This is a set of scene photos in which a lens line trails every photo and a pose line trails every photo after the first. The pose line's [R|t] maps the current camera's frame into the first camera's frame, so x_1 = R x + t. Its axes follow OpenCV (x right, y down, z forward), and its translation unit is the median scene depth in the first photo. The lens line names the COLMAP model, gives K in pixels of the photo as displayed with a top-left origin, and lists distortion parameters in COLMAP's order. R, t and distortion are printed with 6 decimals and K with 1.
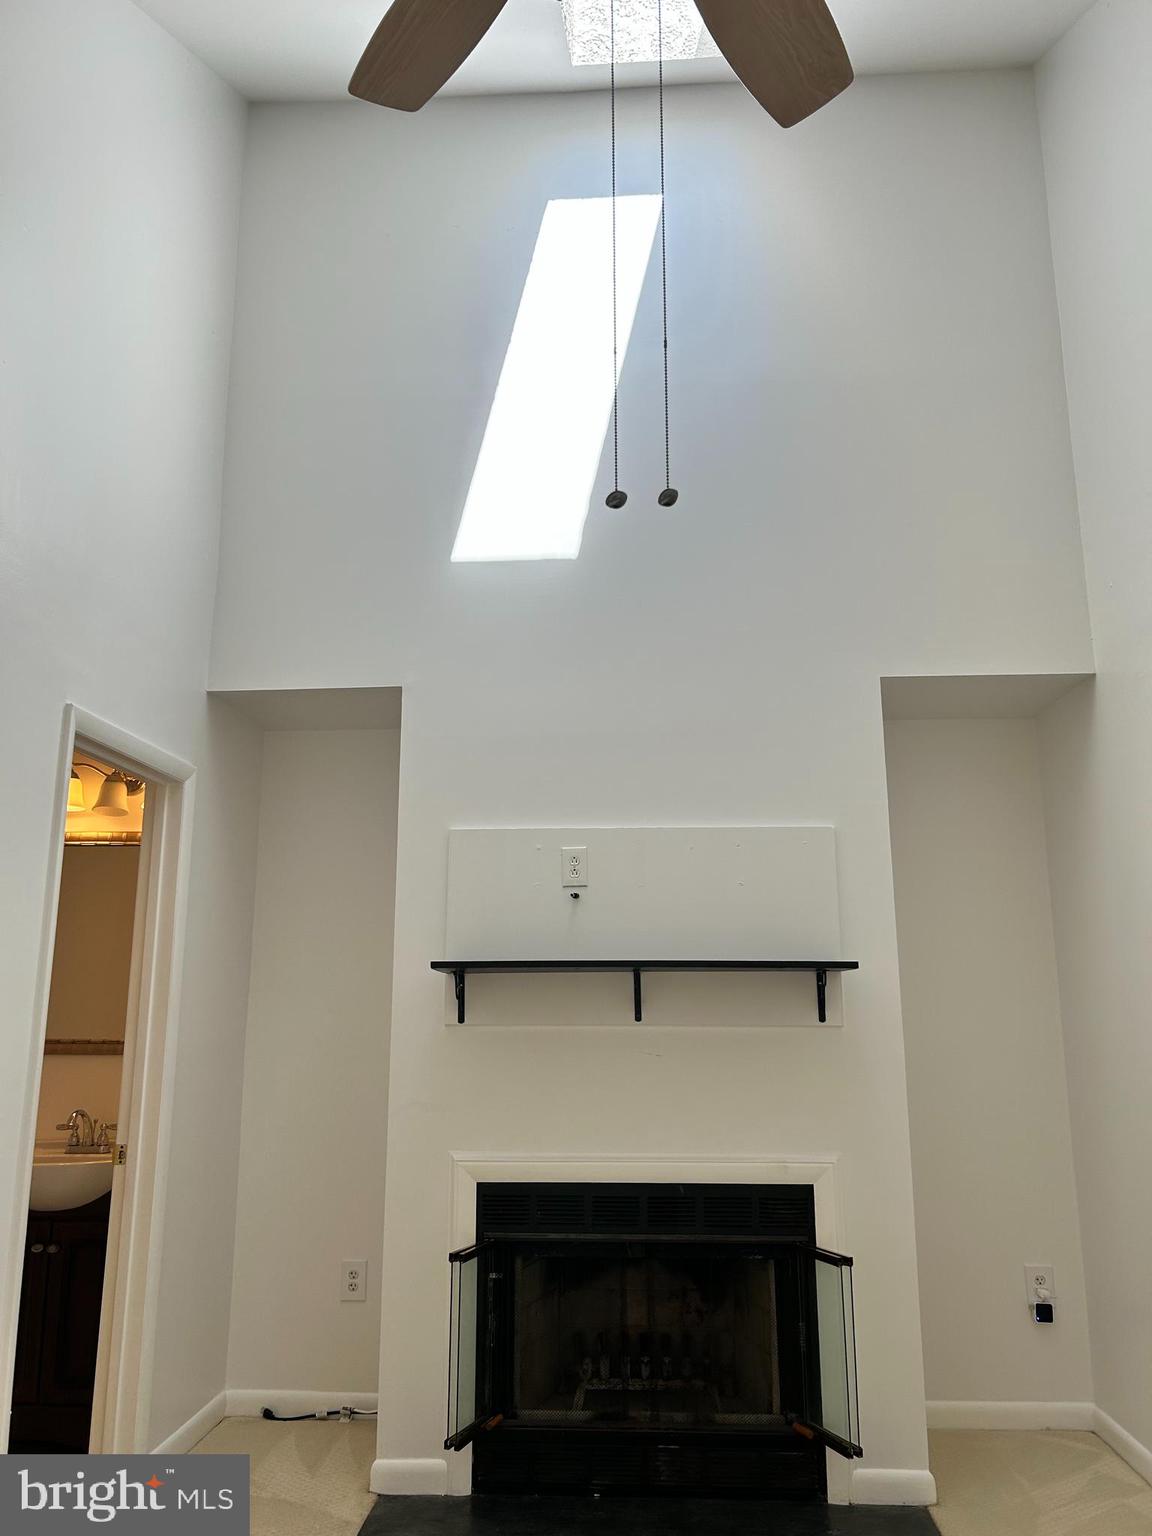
lens RADIAL K [[1166.4, 0, 575.9], [0, 1166.4, 760.6], [0, 0, 1]] dist [0.054337, -0.060468]
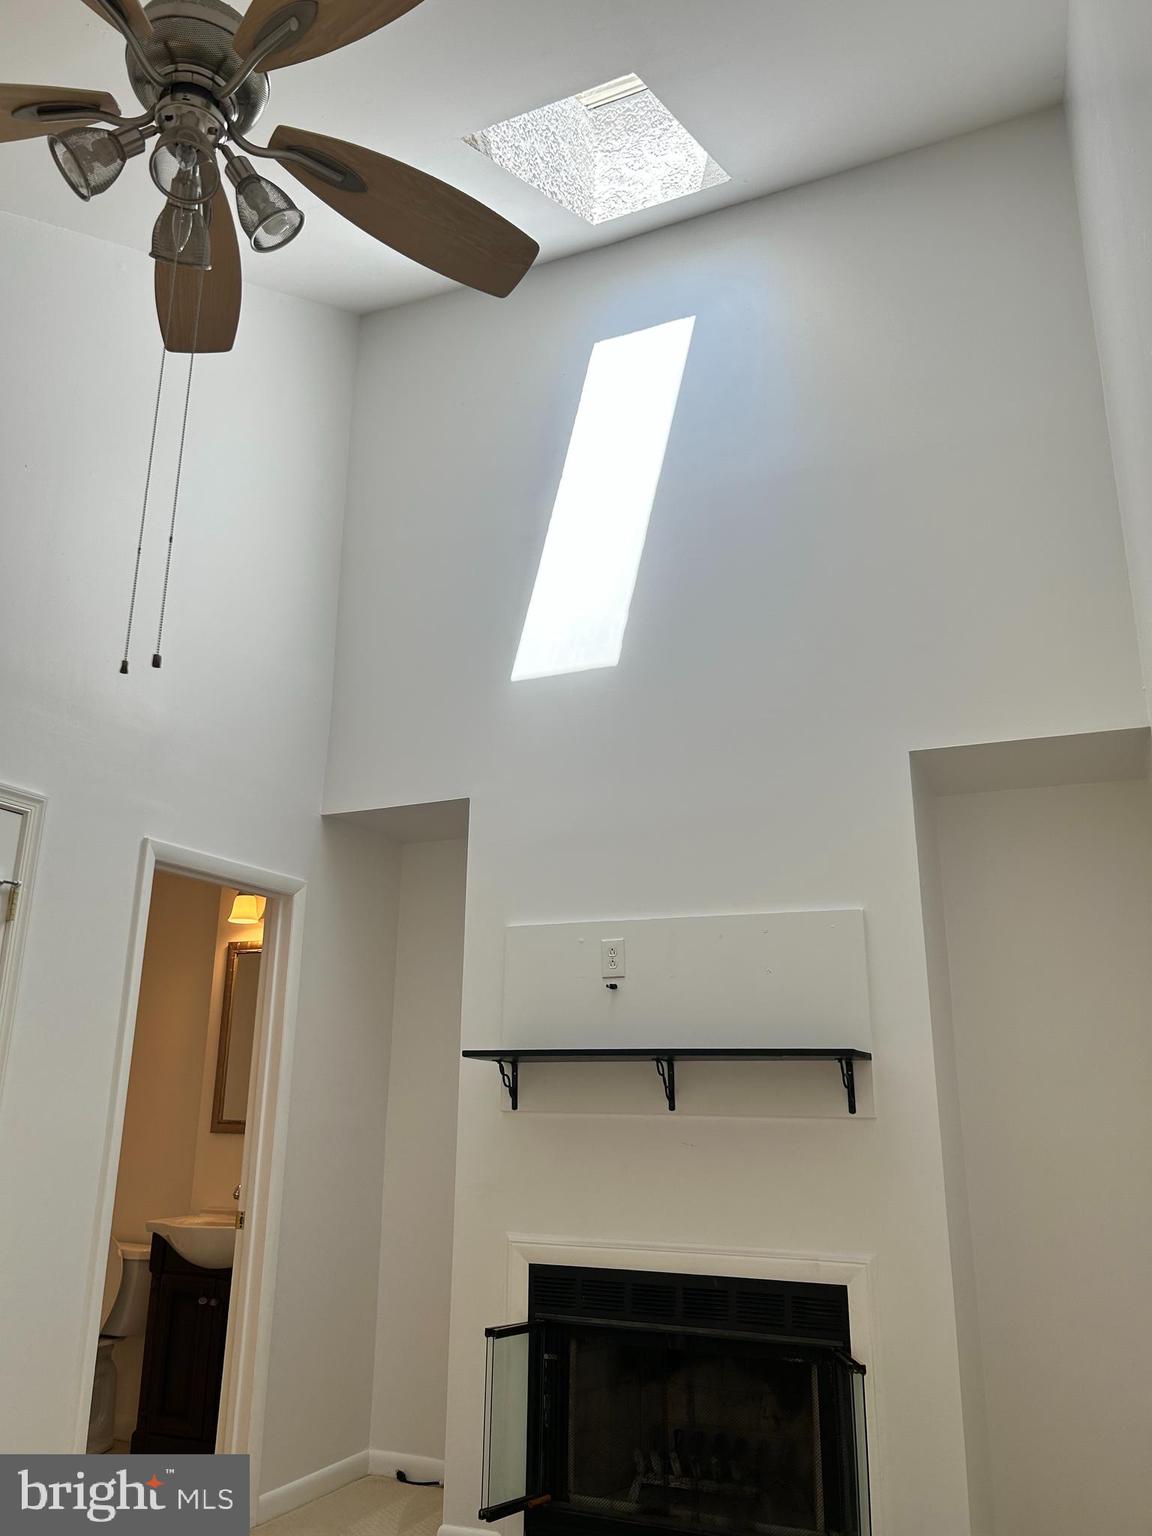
lens RADIAL K [[1166.4, 0, 573.7], [0, 1166.4, 760.9], [0, 0, 1]] dist [0.054337, -0.060468]
pose [[0.936903, -0.087321, -0.338508, 0.346575], [0.060429, 0.994178, -0.089206, 0.006367], [0.344327, 0.063122, 0.936725, -0.004861]]
